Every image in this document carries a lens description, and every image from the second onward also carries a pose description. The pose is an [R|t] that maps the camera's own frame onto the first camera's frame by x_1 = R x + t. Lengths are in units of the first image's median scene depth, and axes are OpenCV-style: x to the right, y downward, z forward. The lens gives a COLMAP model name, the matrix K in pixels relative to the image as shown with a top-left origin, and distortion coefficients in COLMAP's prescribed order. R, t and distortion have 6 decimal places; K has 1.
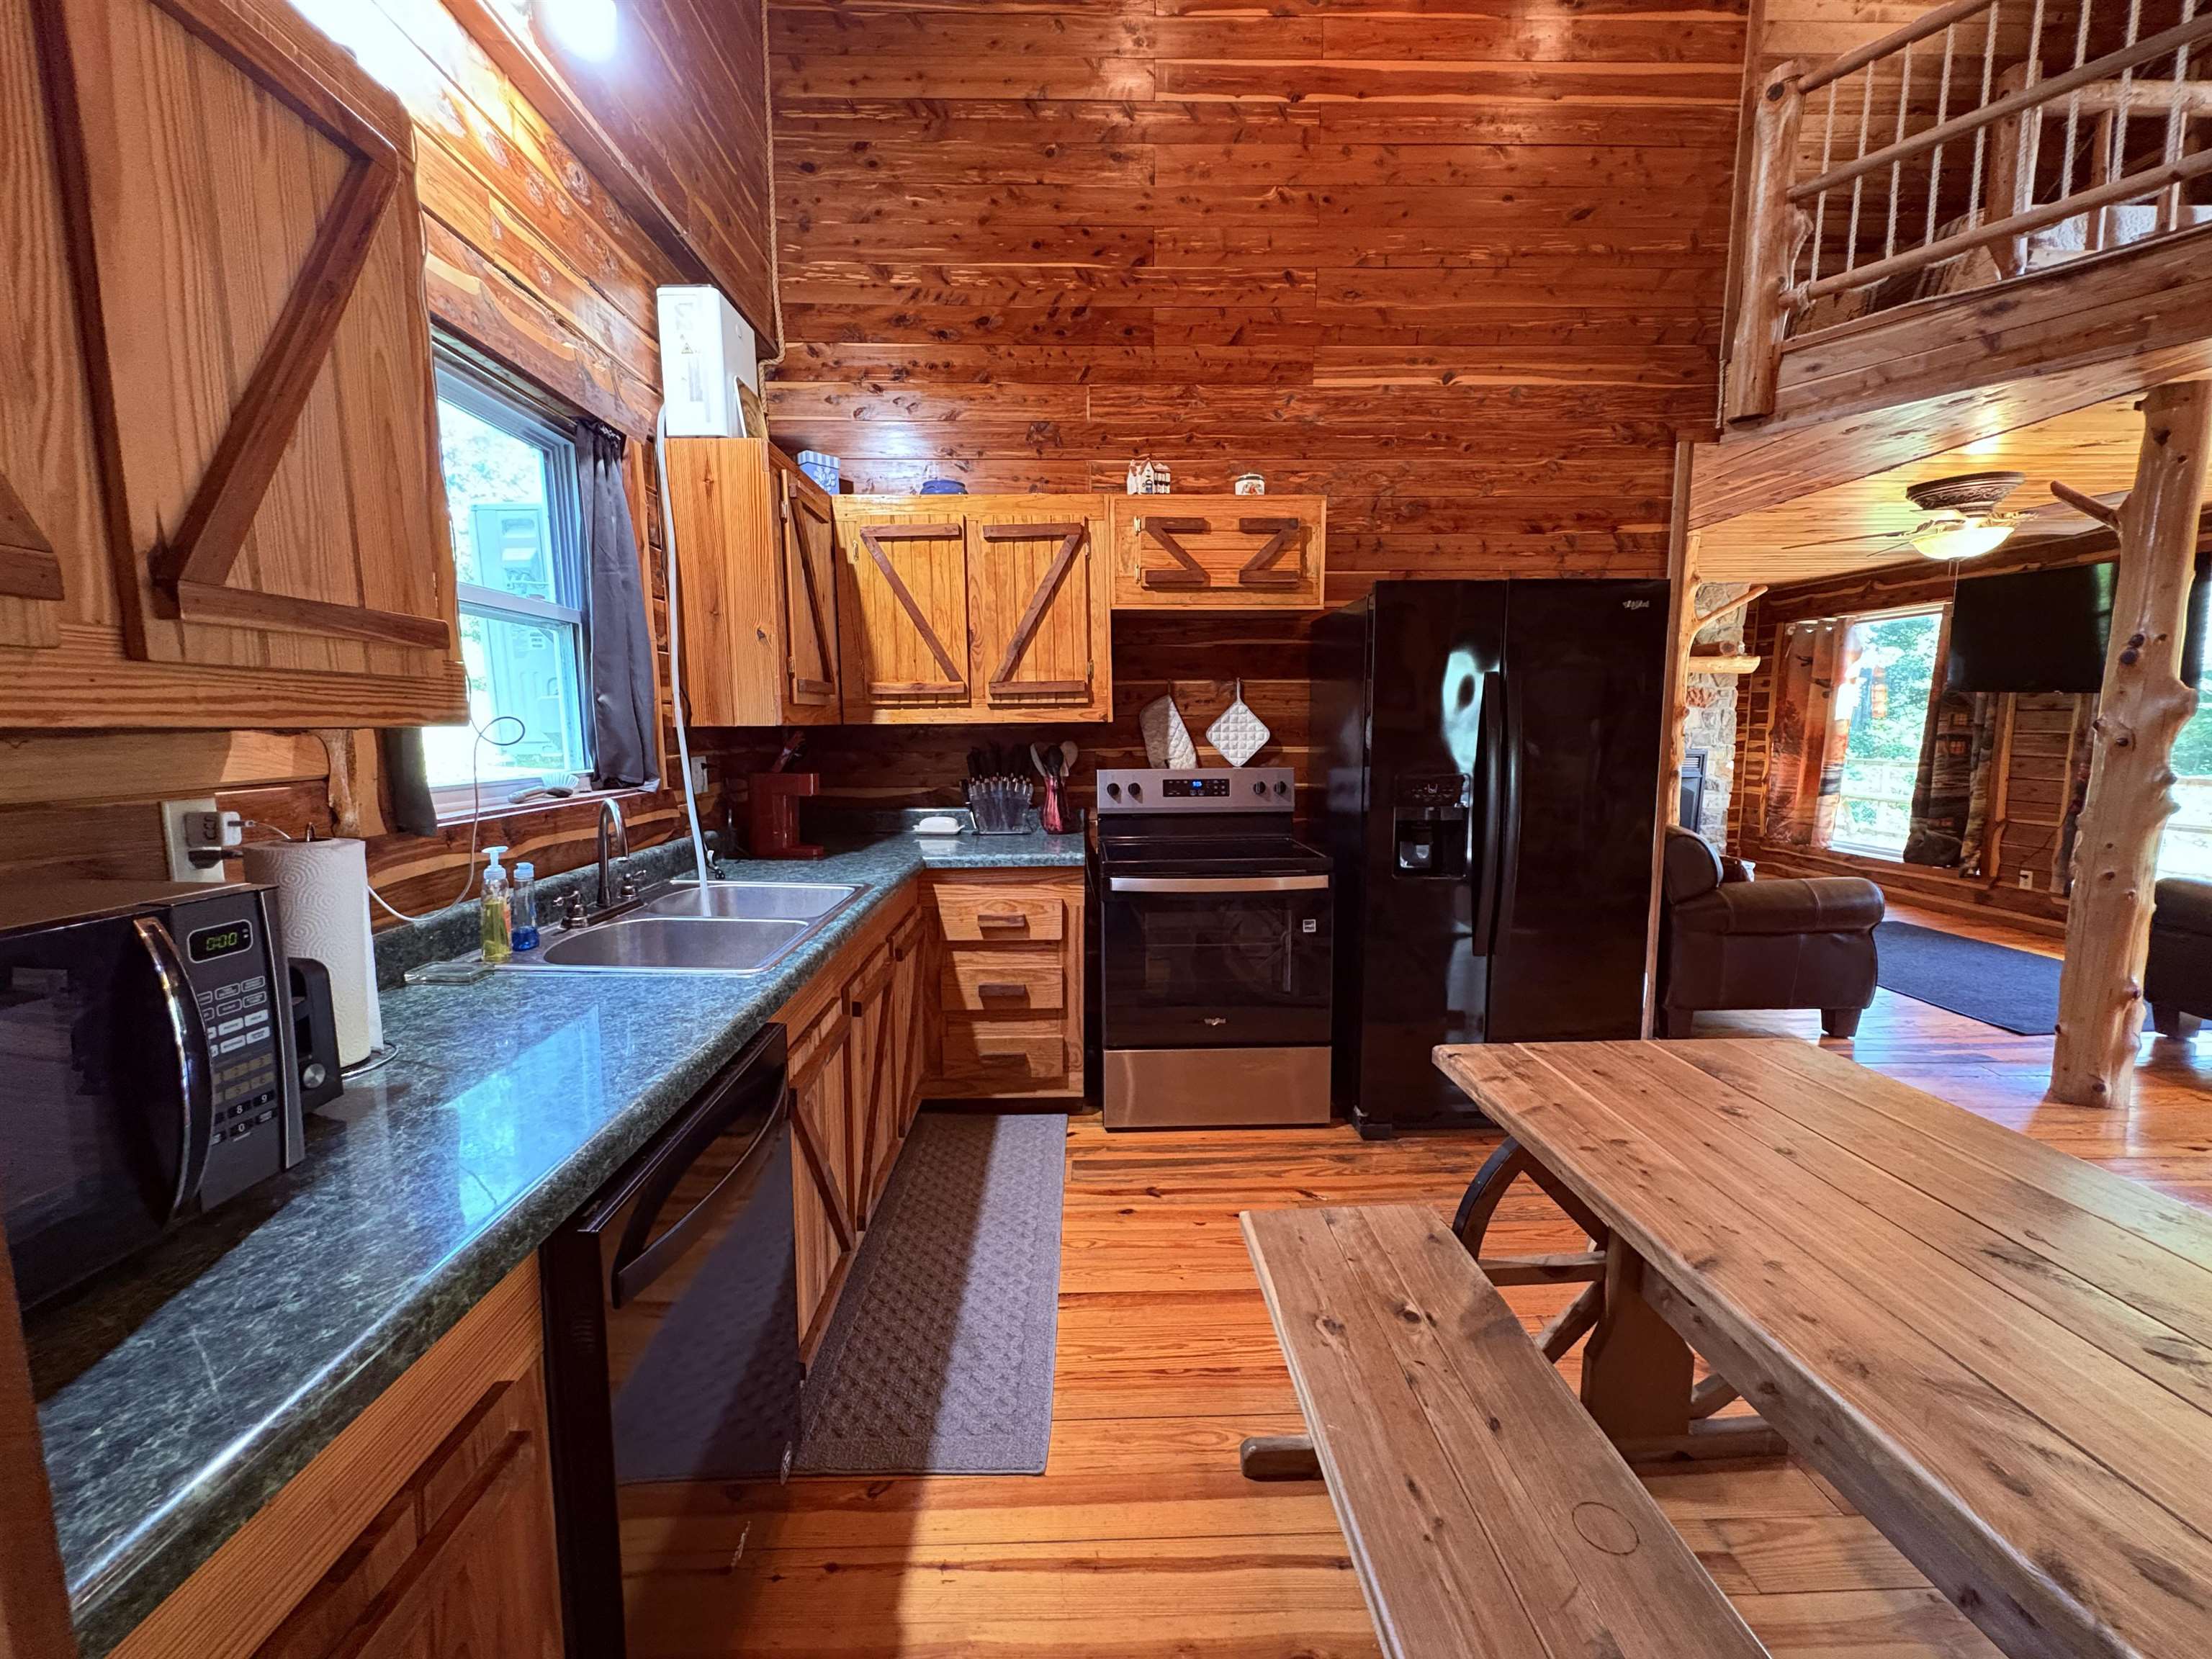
lens RADIAL K [[881.8, 0, 1106.0], [0, 881.8, 829.5], [0, 0, 1]] dist [-0.000863, 0.000322]
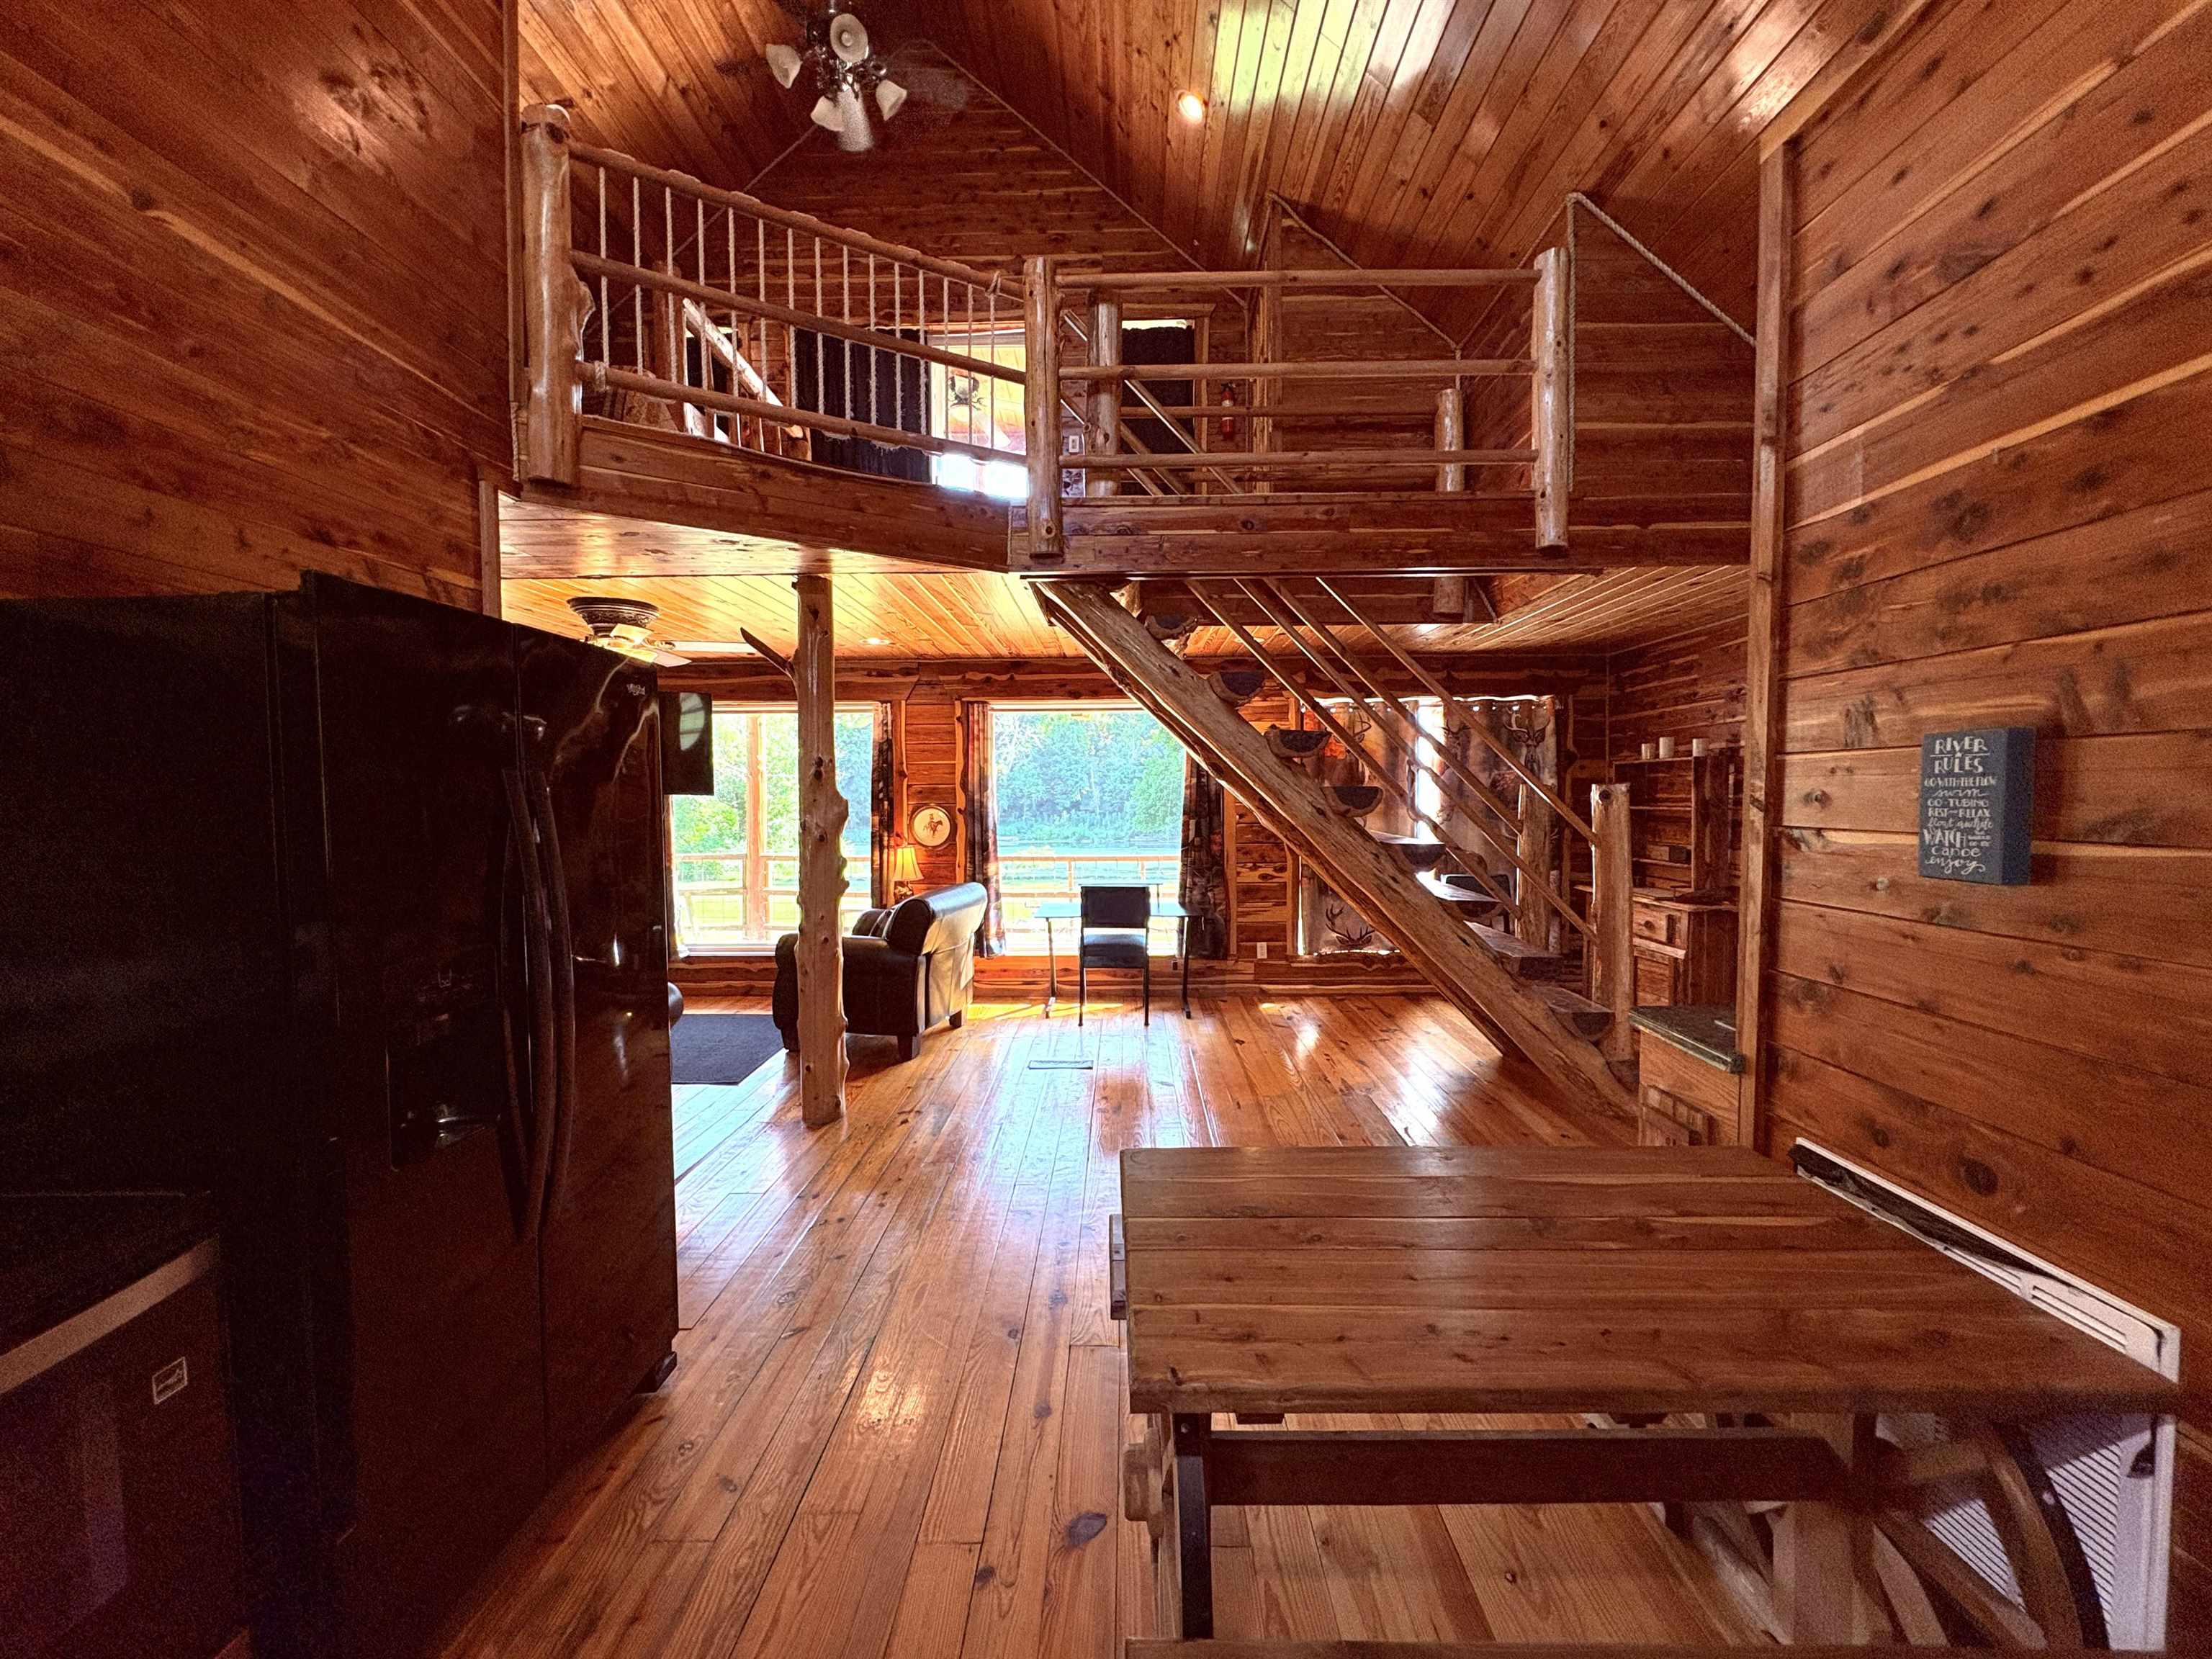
lens RADIAL K [[883.2, 0, 1106.0], [0, 883.2, 829.5], [0, 0, 1]] dist [-0.001673, -0.000382]
pose [[0.049198, -0.031587, 0.998289, -0.130088], [0.129302, 0.991290, 0.024993, -0.087844], [-0.990384, 0.127851, 0.052853, 0.495886]]
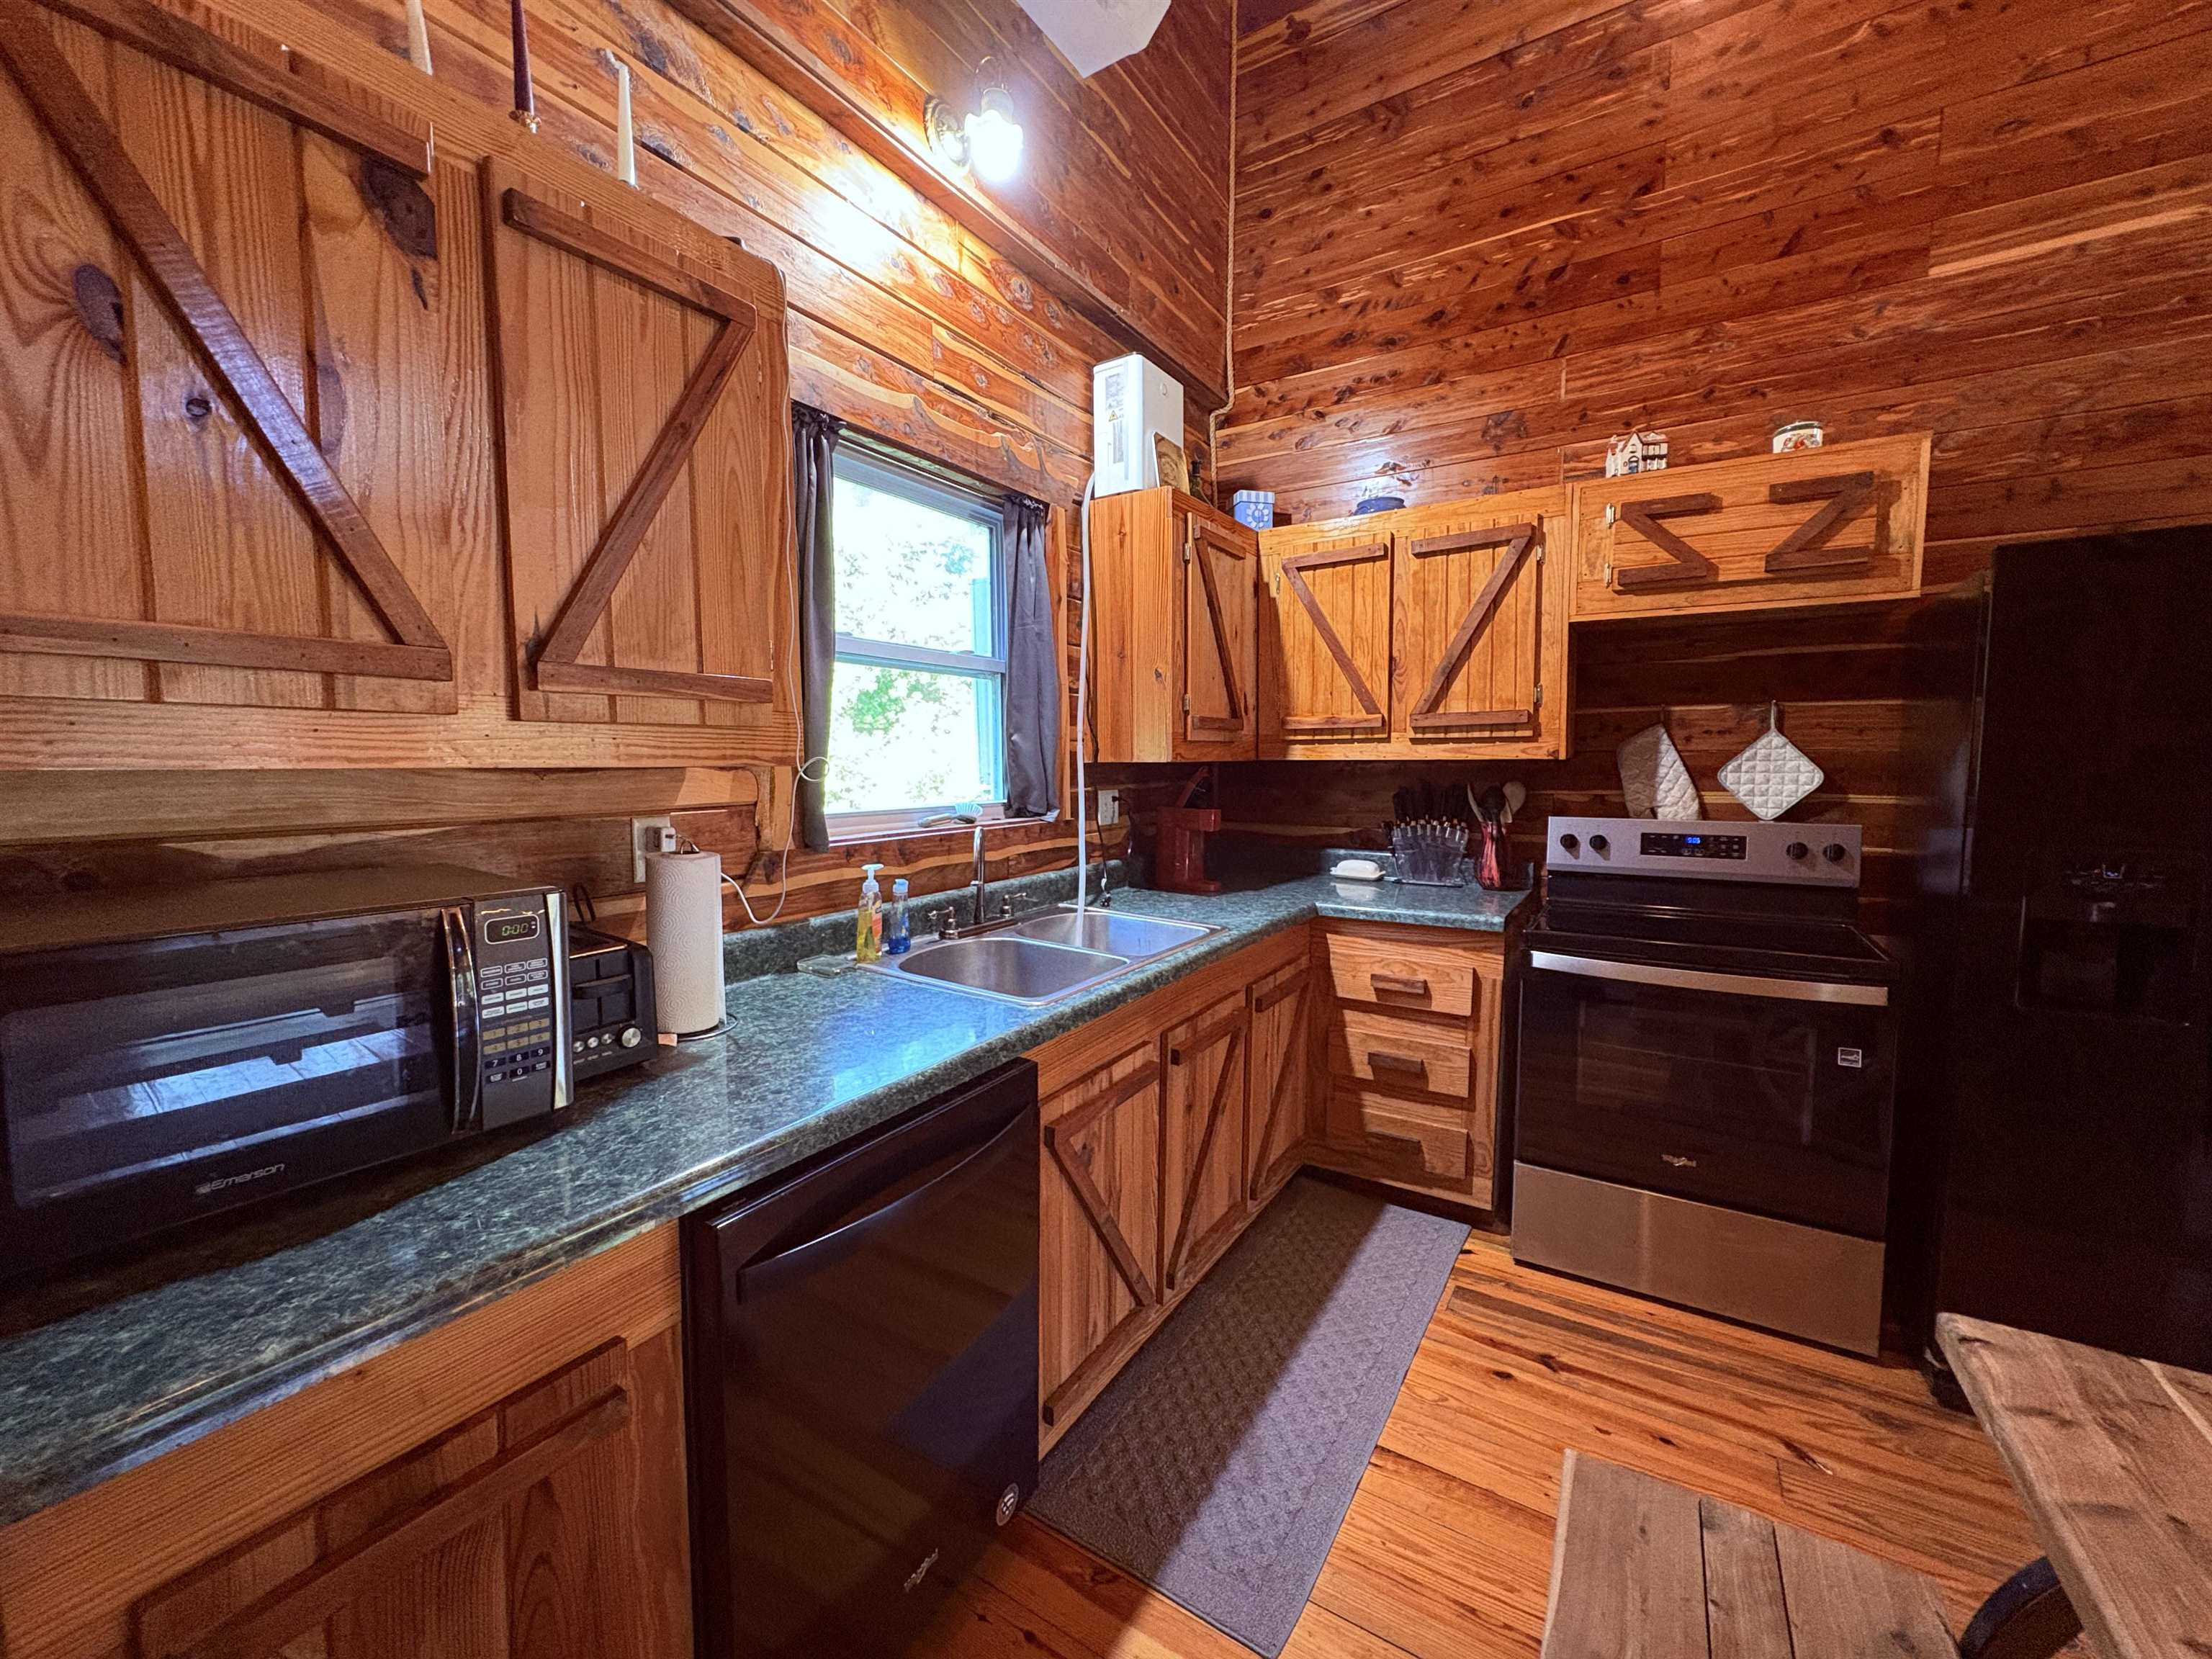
lens RADIAL K [[881.8, 0, 1106.0], [0, 881.8, 829.5], [0, 0, 1]] dist [-0.000863, 0.000322]
pose [[0.828626, 0.049995, -0.557565, 0.116785], [-0.069642, 0.997473, -0.014058, -0.016592], [0.555453, 0.050479, 0.830014, 0.093905]]
